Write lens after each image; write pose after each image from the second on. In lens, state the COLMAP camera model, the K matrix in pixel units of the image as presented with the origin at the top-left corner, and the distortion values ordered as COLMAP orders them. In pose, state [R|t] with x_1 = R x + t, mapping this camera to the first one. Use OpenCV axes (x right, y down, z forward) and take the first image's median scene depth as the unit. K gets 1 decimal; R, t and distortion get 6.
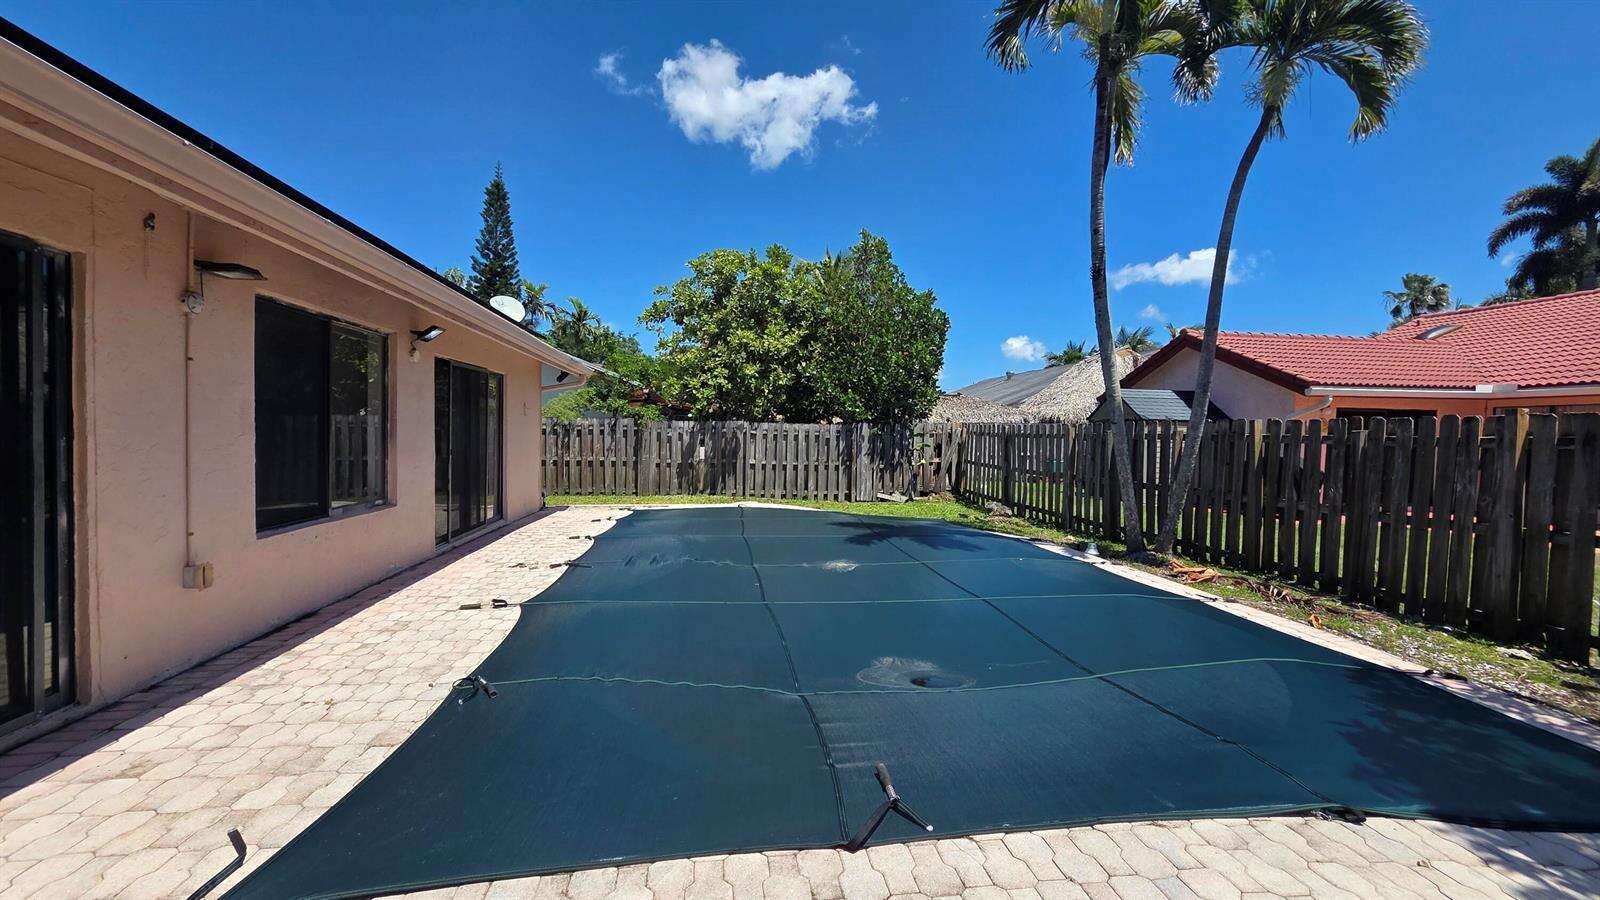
lens RADIAL K [[664.6, 0, 800.0], [0, 664.6, 450.0], [0, 0, 1]] dist [0.000098, 0.000096]
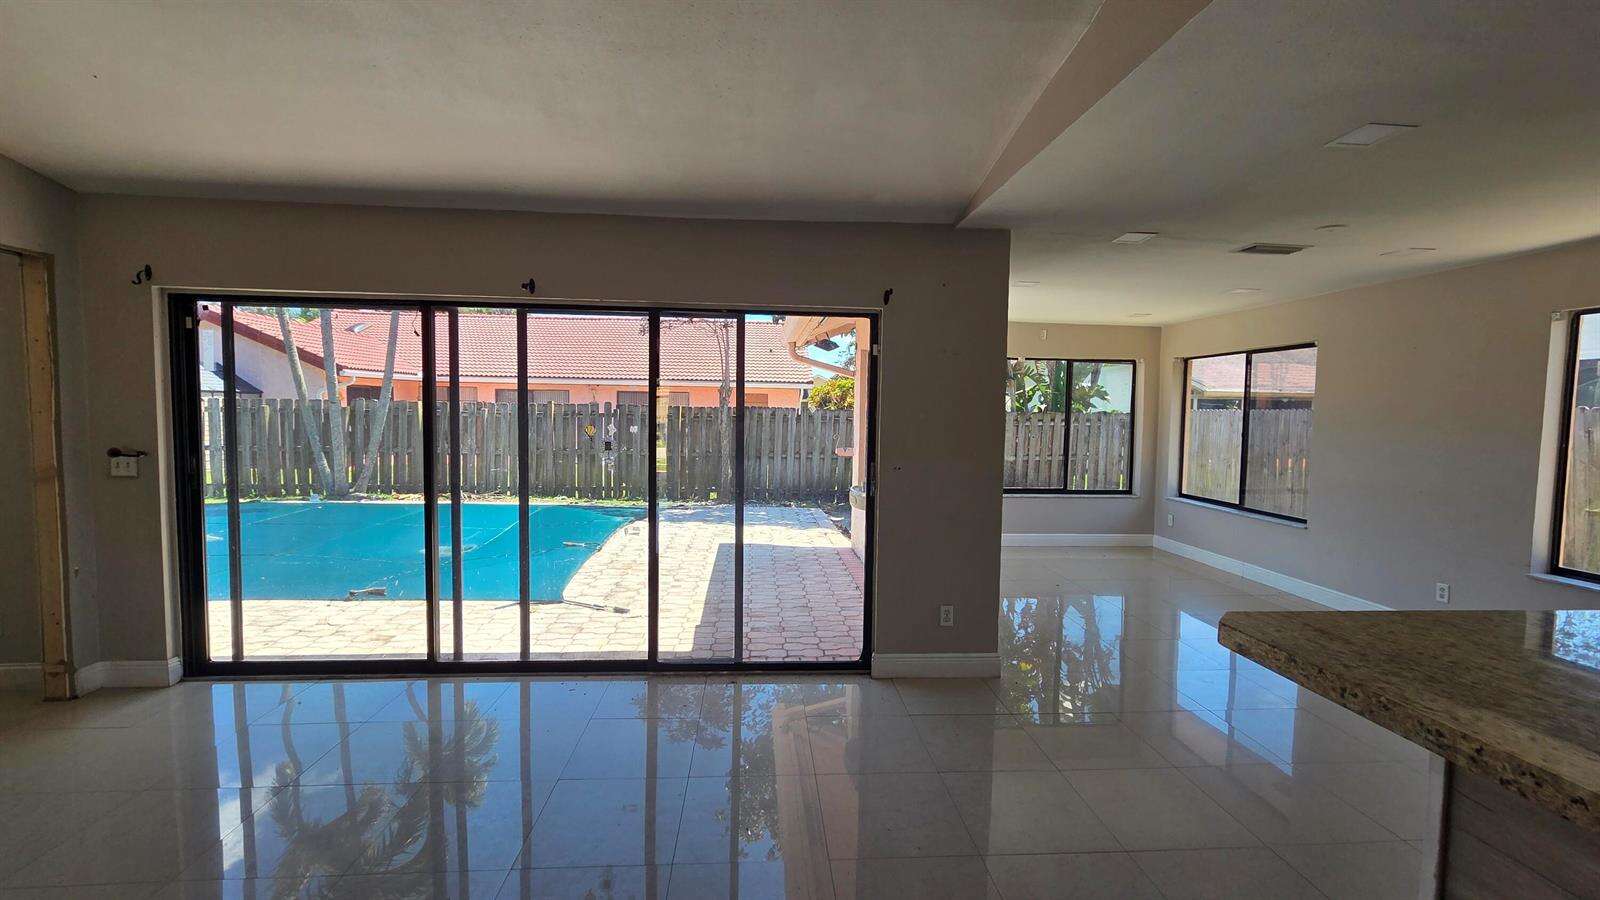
lens RADIAL K [[664.6, 0, 800.0], [0, 664.6, 450.0], [0, 0, 1]] dist [0.000098, 0.000096]
pose [[0.088307, -0.072399, 0.993459, -0.495115], [0.012531, 0.997357, 0.071569, -0.018453], [-0.996014, 0.006129, 0.088981, -0.037404]]
